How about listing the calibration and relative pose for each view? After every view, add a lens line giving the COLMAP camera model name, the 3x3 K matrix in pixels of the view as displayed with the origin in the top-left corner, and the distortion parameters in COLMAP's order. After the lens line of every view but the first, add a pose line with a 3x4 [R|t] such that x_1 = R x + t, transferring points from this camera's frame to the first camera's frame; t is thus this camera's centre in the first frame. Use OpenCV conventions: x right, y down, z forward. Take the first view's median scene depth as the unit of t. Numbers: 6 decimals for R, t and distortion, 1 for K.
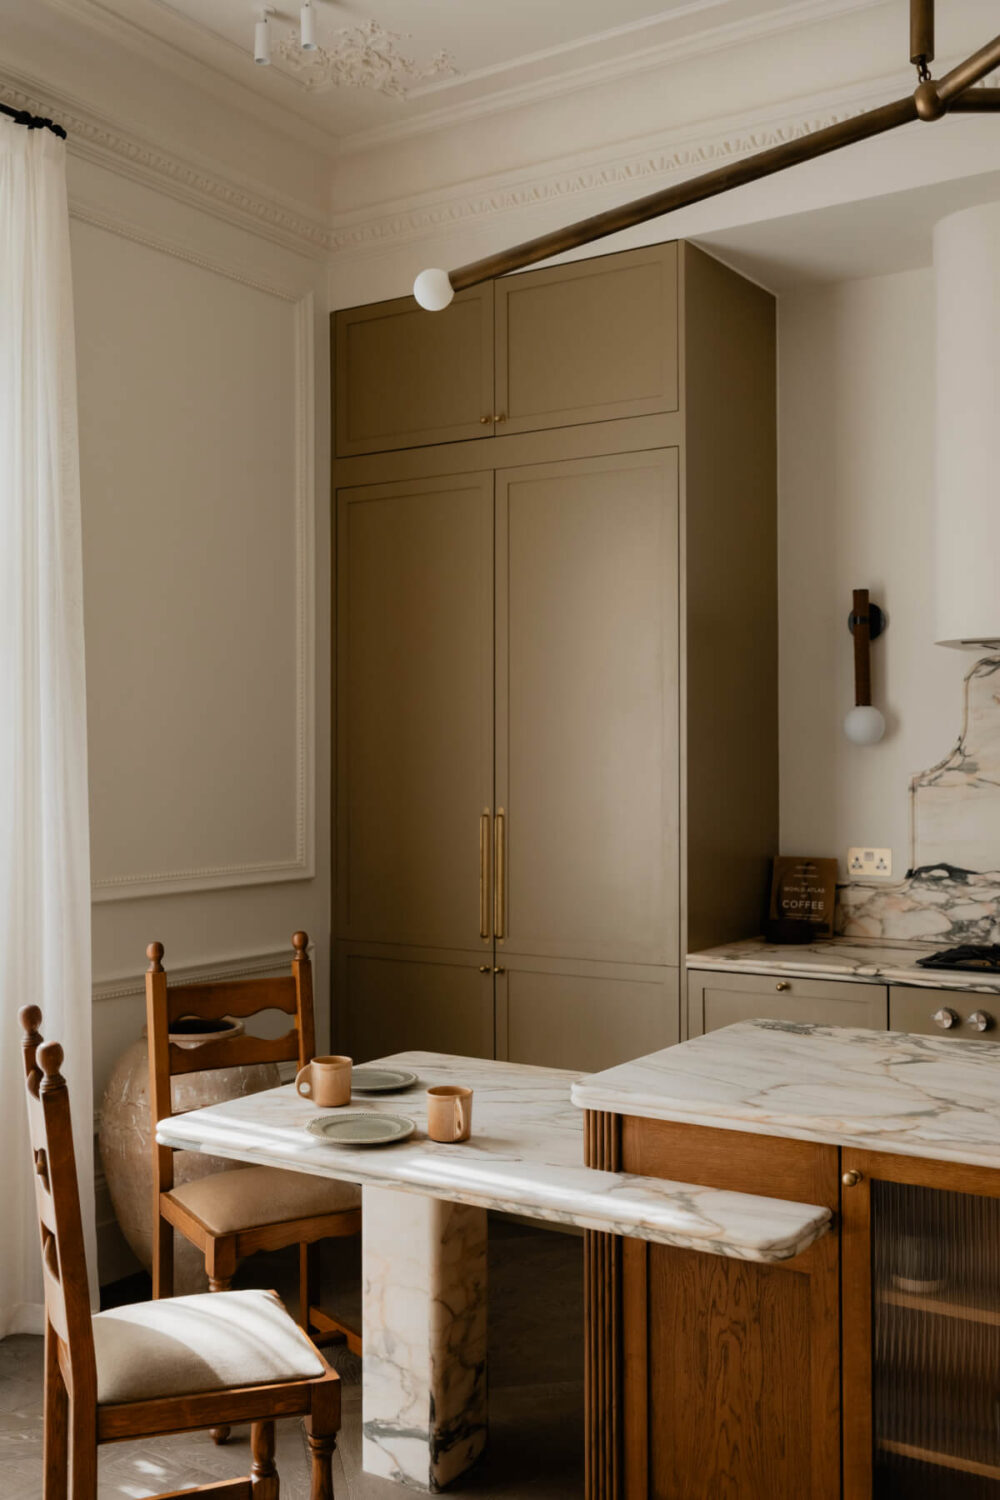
lens RADIAL K [[1525.7, 0, 502.2], [0, 1525.7, 755.5], [0, 0, 1]] dist [0.006409, 0.030150]
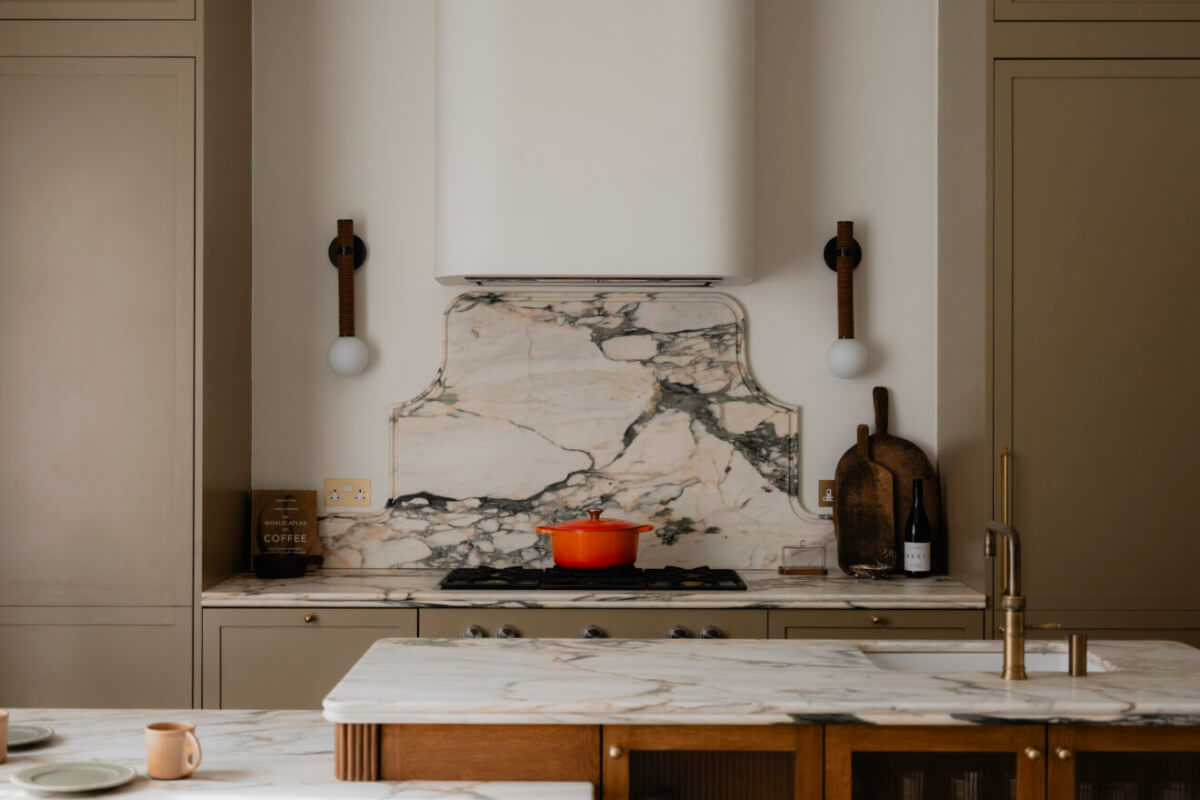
lens RADIAL K [[1712.4, 0, 594.4], [0, 1712.4, 399.4], [0, 0, 1]] dist [-0.000501, -0.020619]
pose [[0.835557, 0.005192, 0.549380, -0.250831], [-0.005797, 0.999983, -0.000634, 0.008688], [-0.549374, -0.002655, 0.835573, -0.025941]]
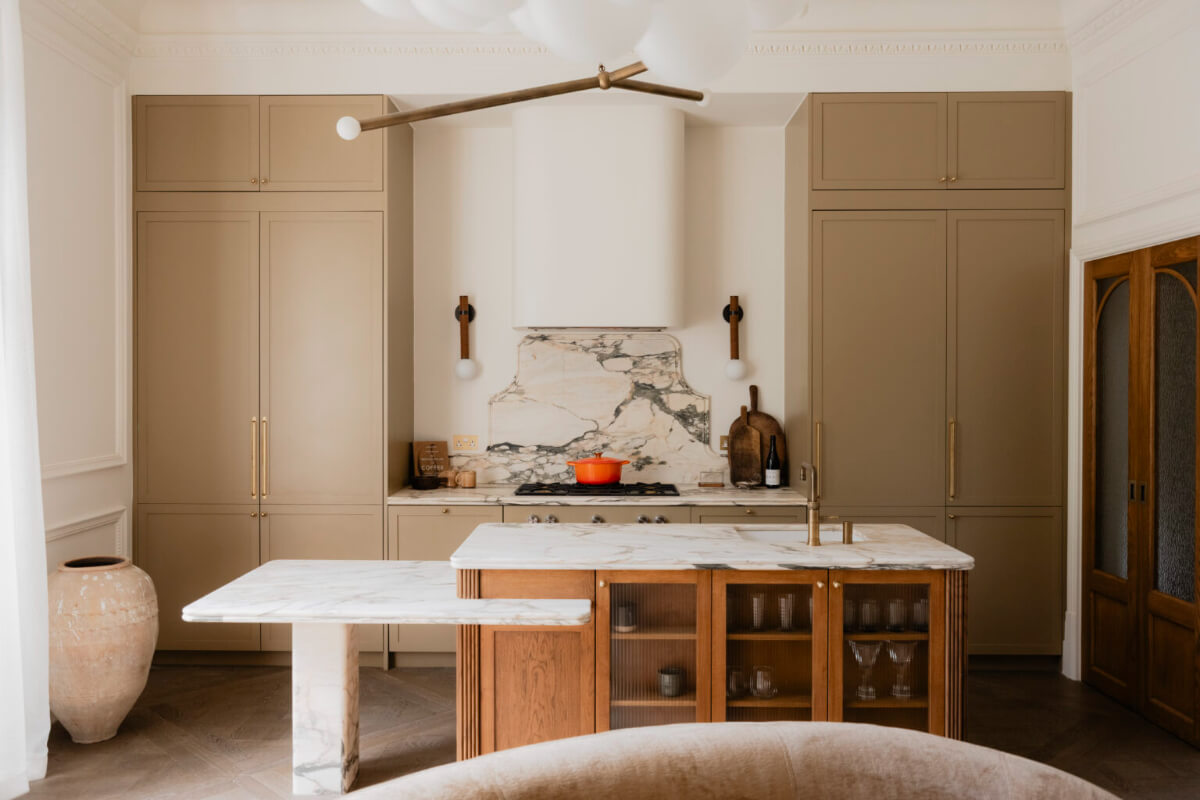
lens RADIAL K [[965.6, 0, 595.8], [0, 965.6, 394.1], [0, 0, 1]] dist [-0.036262, 0.060222]
pose [[0.842956, -0.003262, 0.537973, -0.267482], [-0.004051, 0.999915, 0.012411, -0.004901], [-0.537967, -0.012641, 0.842871, -0.074805]]
